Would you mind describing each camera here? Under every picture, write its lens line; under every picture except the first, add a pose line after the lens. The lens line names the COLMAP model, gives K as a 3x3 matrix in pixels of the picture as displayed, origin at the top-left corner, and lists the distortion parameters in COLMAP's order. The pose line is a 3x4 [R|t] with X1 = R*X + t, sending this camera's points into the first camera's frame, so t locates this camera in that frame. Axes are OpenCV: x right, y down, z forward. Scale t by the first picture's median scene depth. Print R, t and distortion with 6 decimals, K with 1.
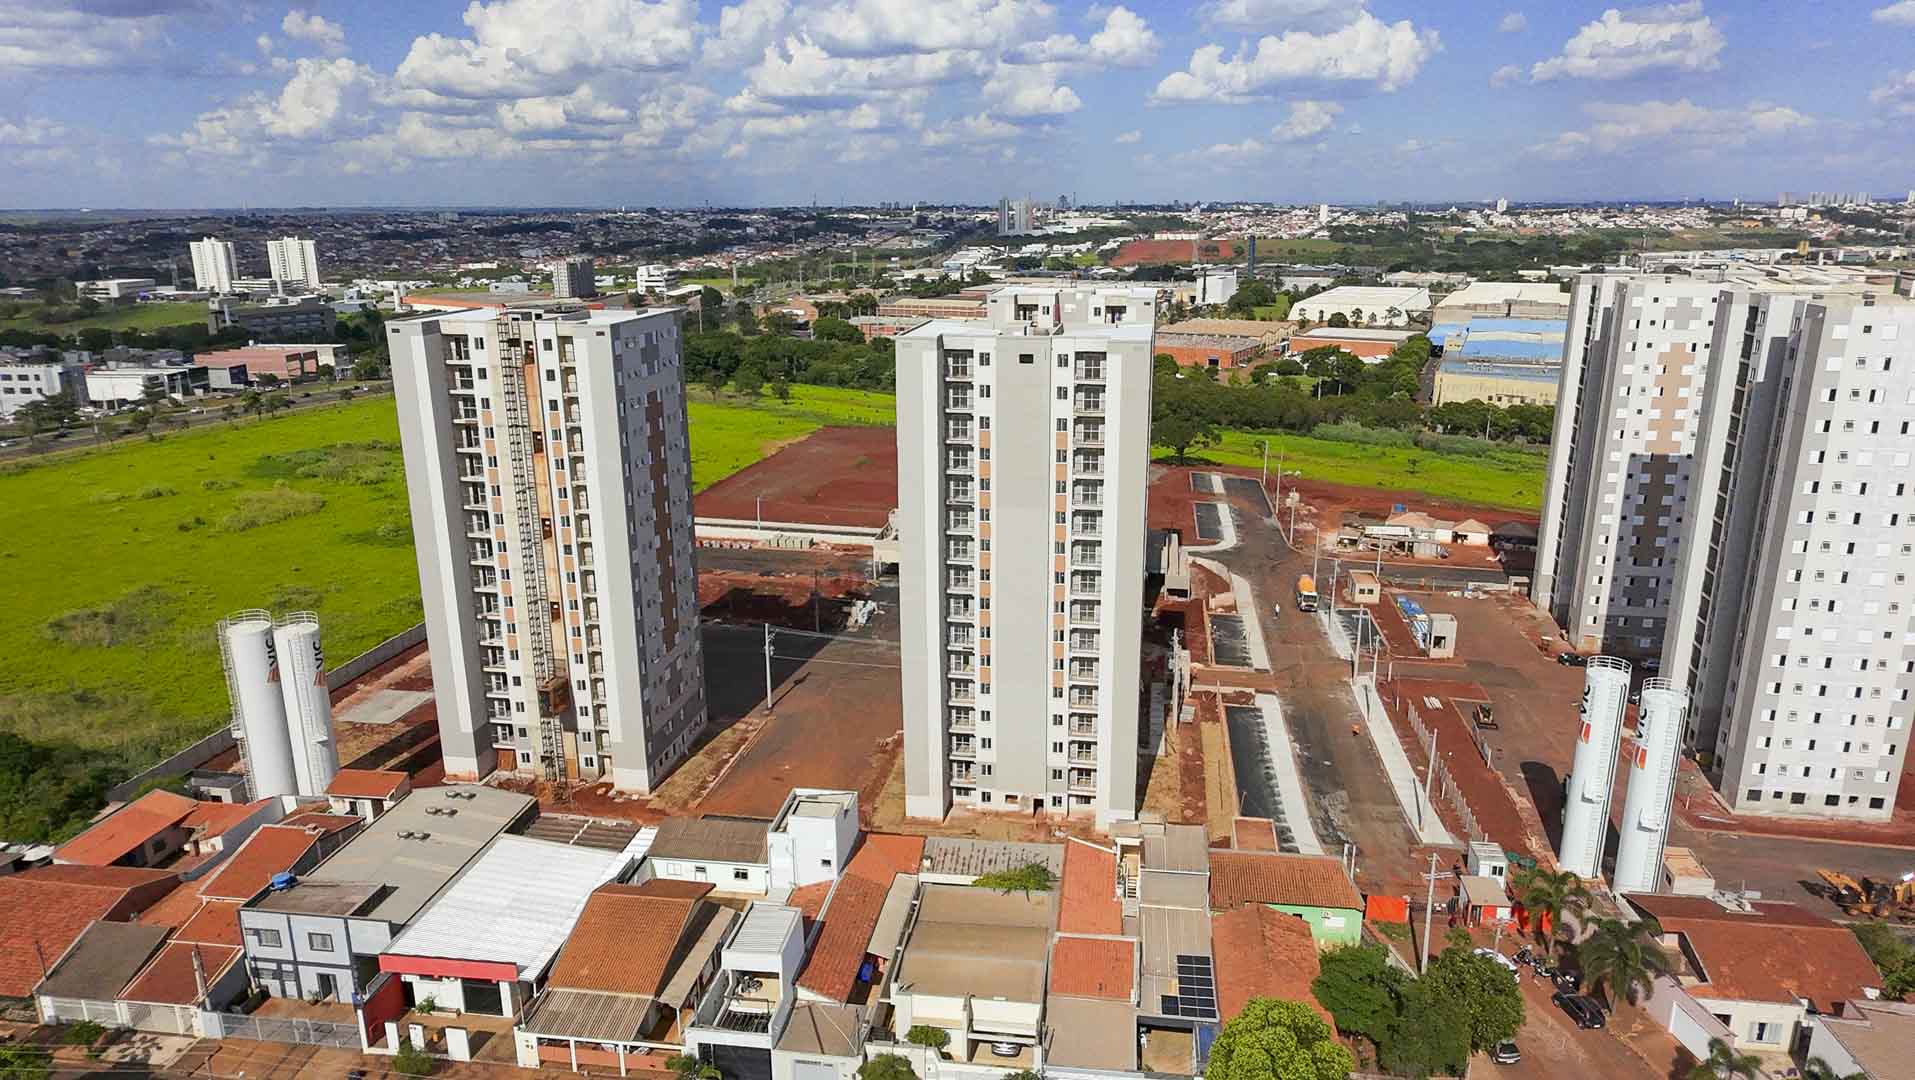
lens RADIAL K [[1219.8, 0, 965.4], [0, 1219.8, 547.2], [0, 0, 1]] dist [0.009168, -0.000352]
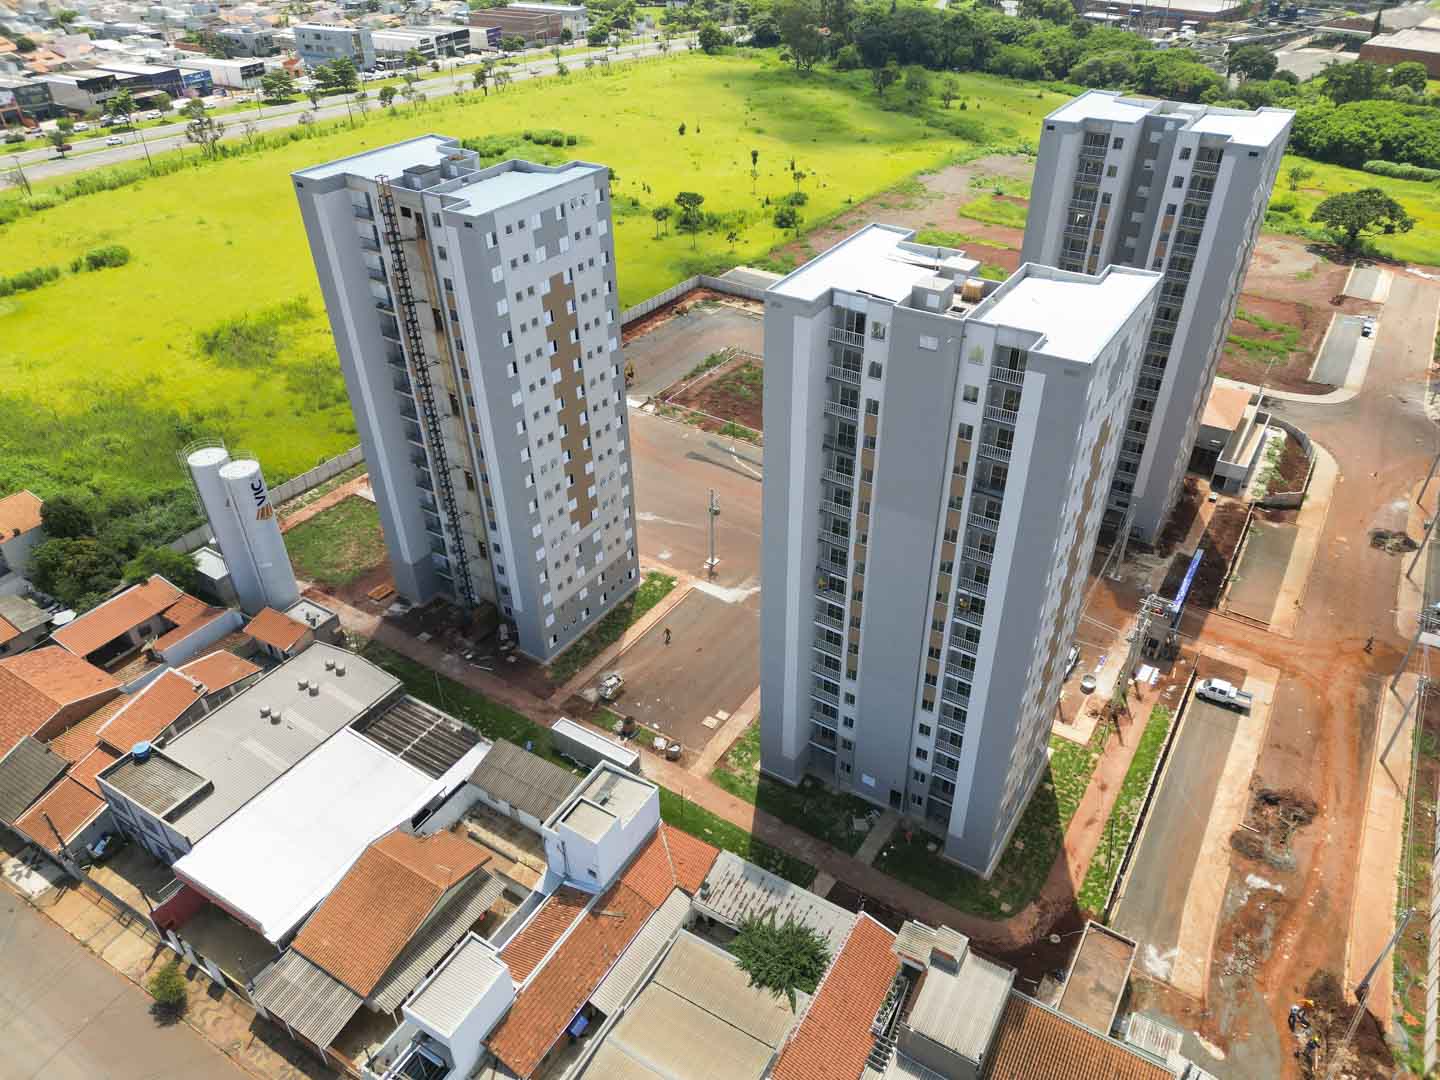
lens RADIAL K [[1006.0, 0, 723.9], [0, 1006.0, 541.0], [0, 0, 1]] dist [0.072766, -0.068799]
pose [[0.916397, 0.225885, -0.330442, 0.076090], [-0.102646, 0.930561, 0.351453, -0.112525], [0.386884, -0.288152, 0.875950, 0.171756]]
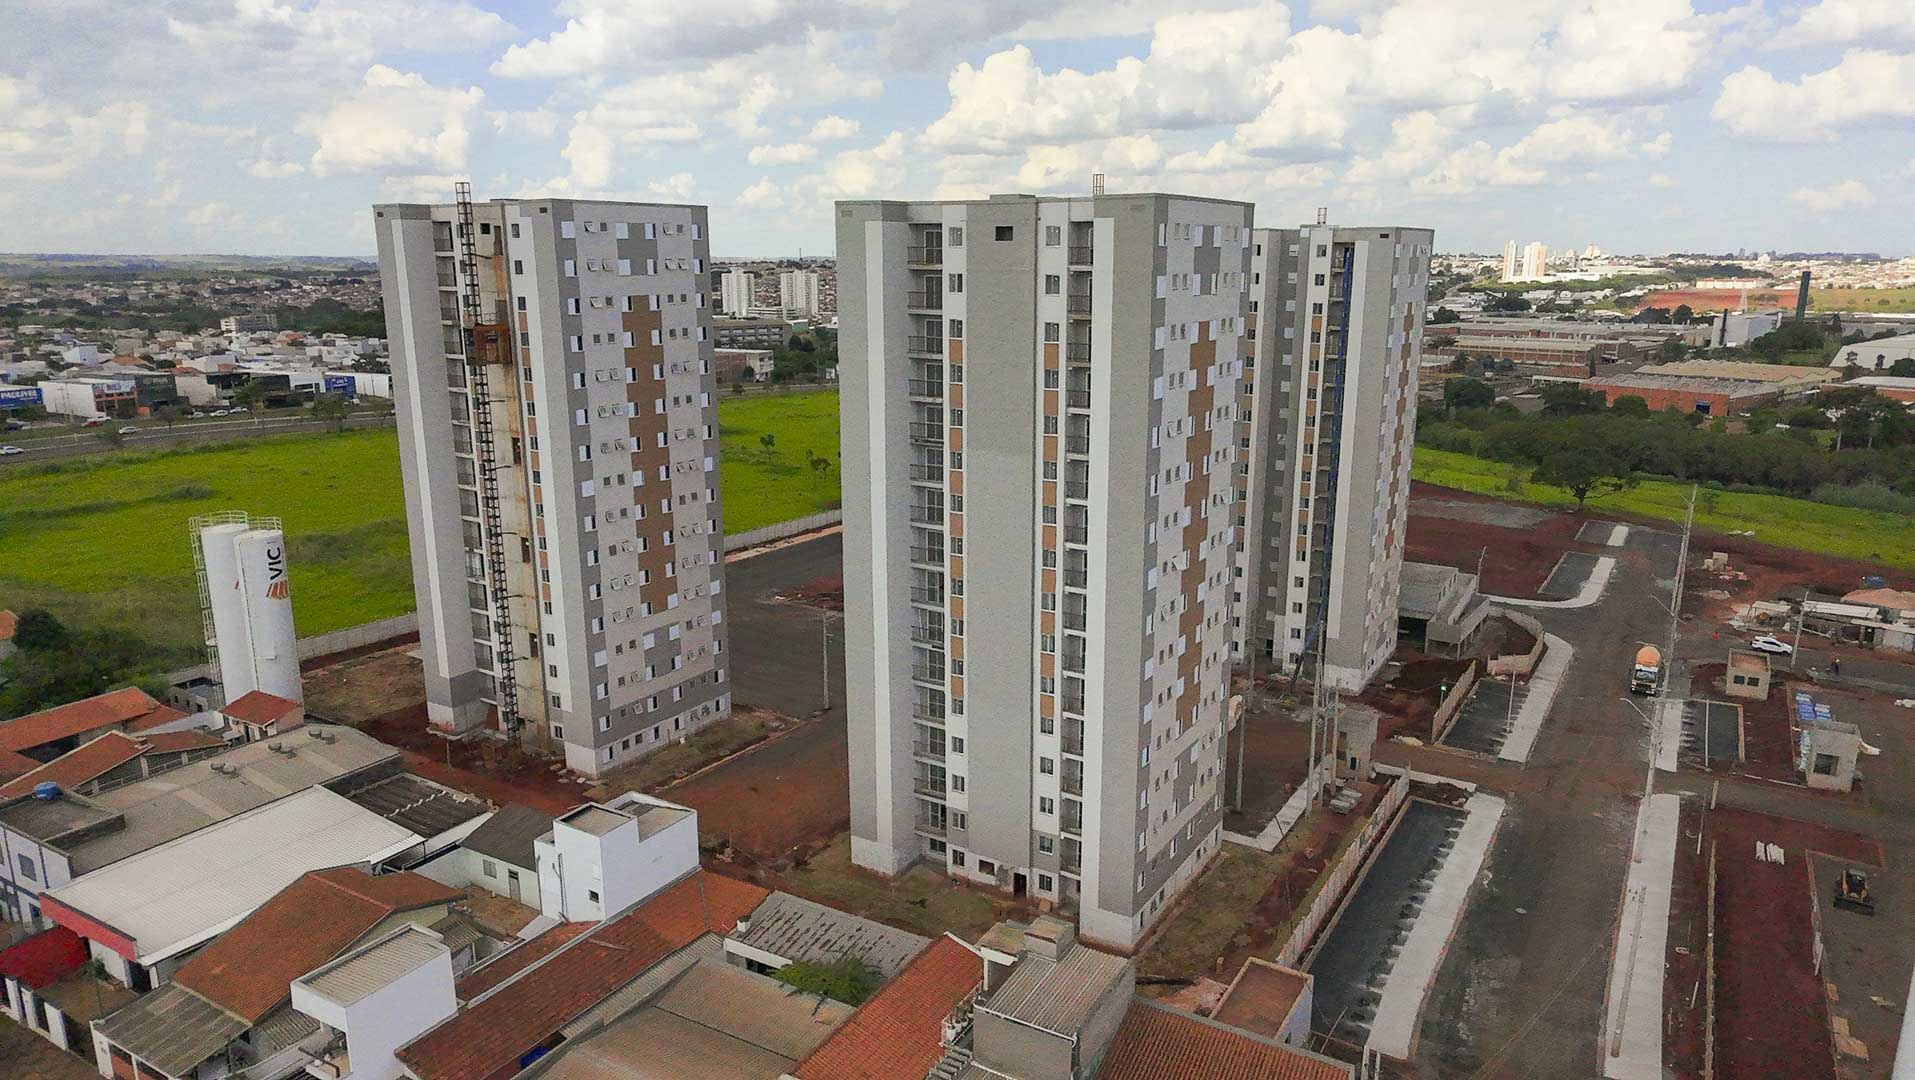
lens RADIAL K [[1221.0, 0, 961.4], [0, 1221.0, 547.2], [0, 0, 1]] dist [0.005385, 0.000273]
pose [[0.923457, 0.092304, -0.372435, 0.138731], [-0.106925, 0.994090, -0.018748, 0.017710], [0.368503, 0.057135, 0.927869, 0.162855]]
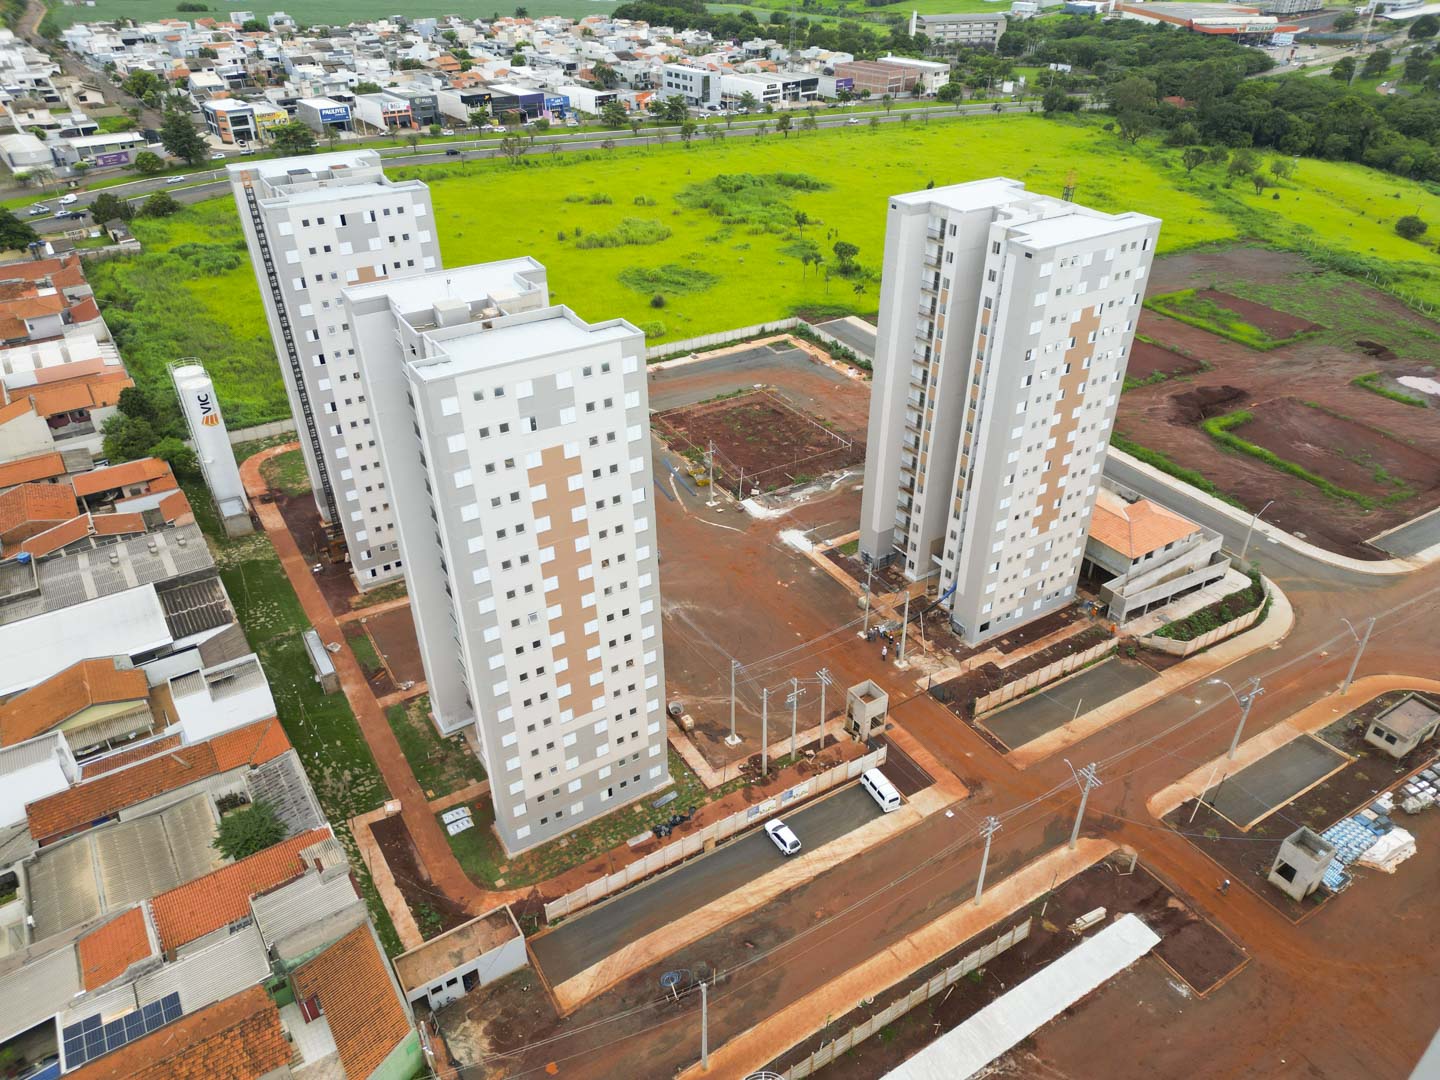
lens RADIAL K [[1003.0, 0, 721.7], [0, 1003.0, 543.8], [0, 0, 1]] dist [0.082491, -0.083464]
pose [[0.657159, 0.407755, -0.633938, 0.325148], [-0.201457, 0.905463, 0.373566, -0.157507], [0.726331, -0.117781, 0.677179, 0.298490]]
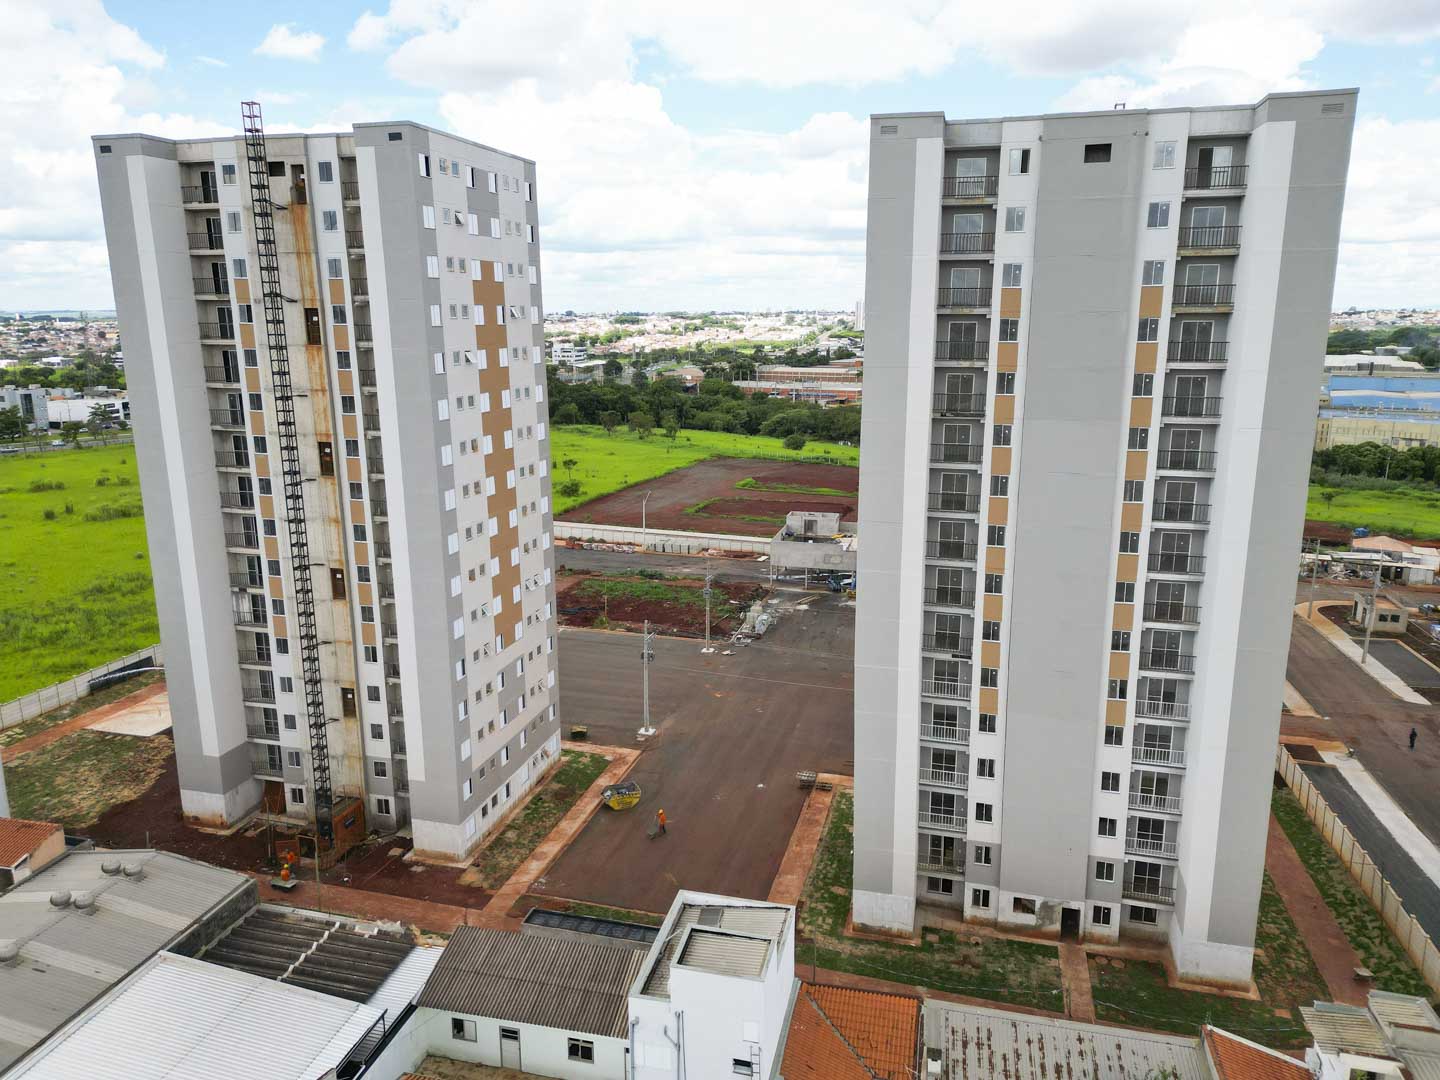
lens RADIAL K [[1006.0, 0, 723.9], [0, 1006.0, 541.0], [0, 0, 1]] dist [0.072766, -0.068799]
pose [[0.995397, 0.024608, -0.092621, -0.035738], [-0.029420, 0.998267, -0.050957, 0.026594], [0.091207, 0.053447, 0.994397, 0.235018]]
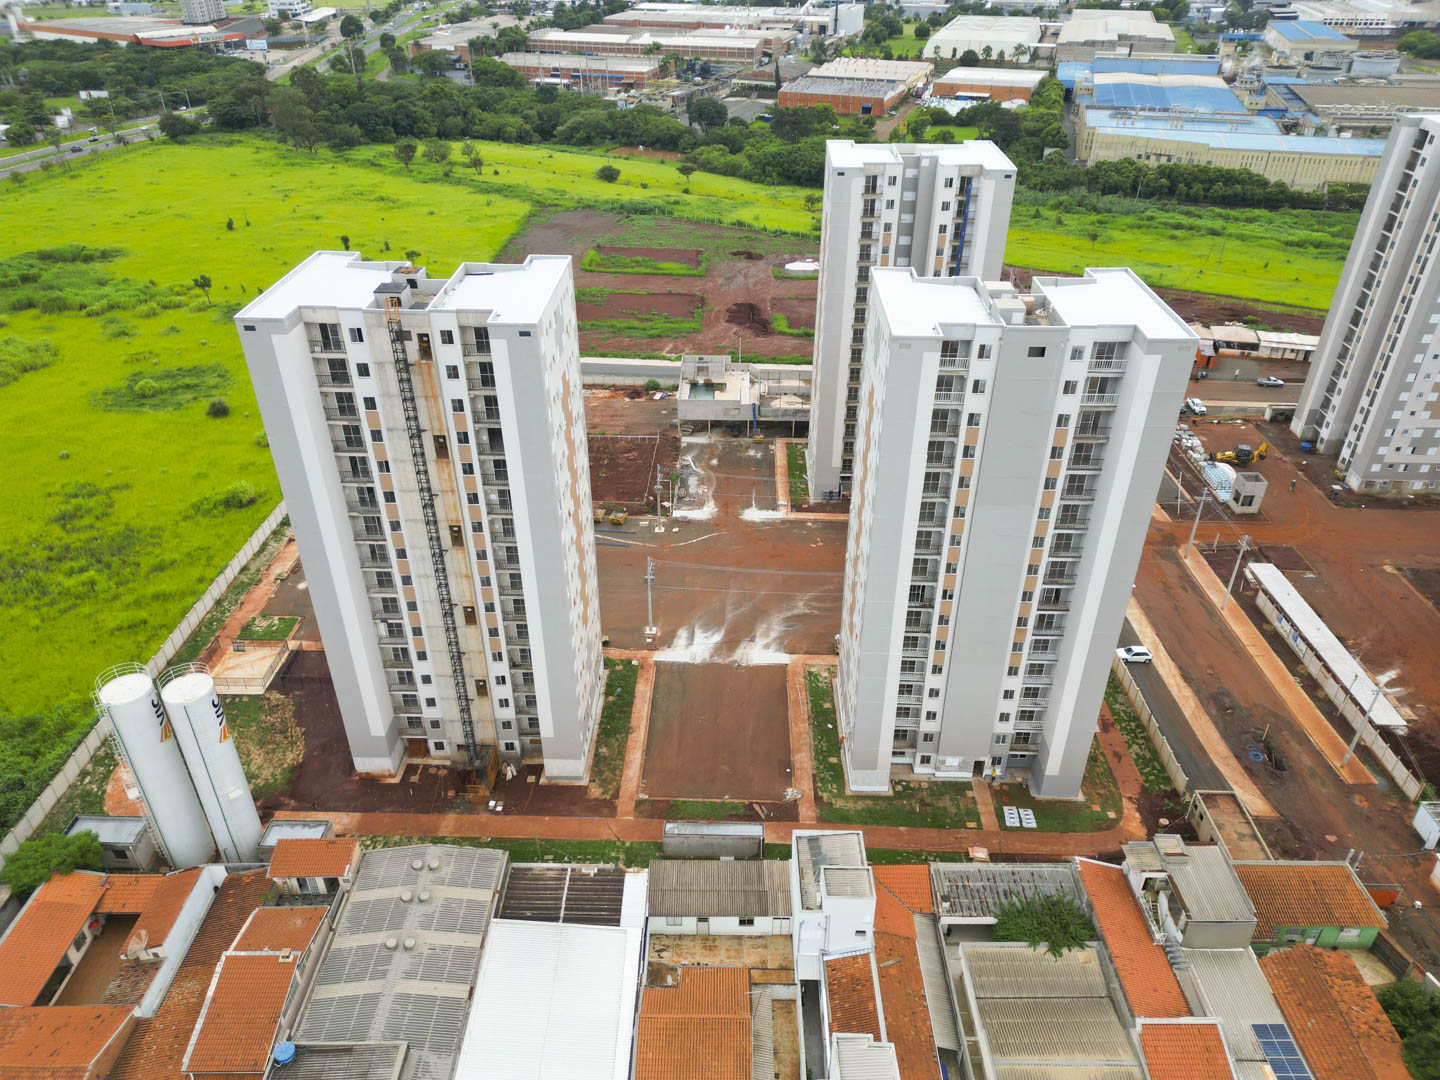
lens RADIAL K [[1006.3, 0, 722.0], [0, 1006.3, 542.3], [0, 0, 1]] dist [0.065148, -0.059589]
pose [[0.991009, -0.065418, 0.116710, -0.120419], [0.029642, 0.957988, 0.285272, -0.108171], [-0.130469, -0.279247, 0.951314, 0.141553]]
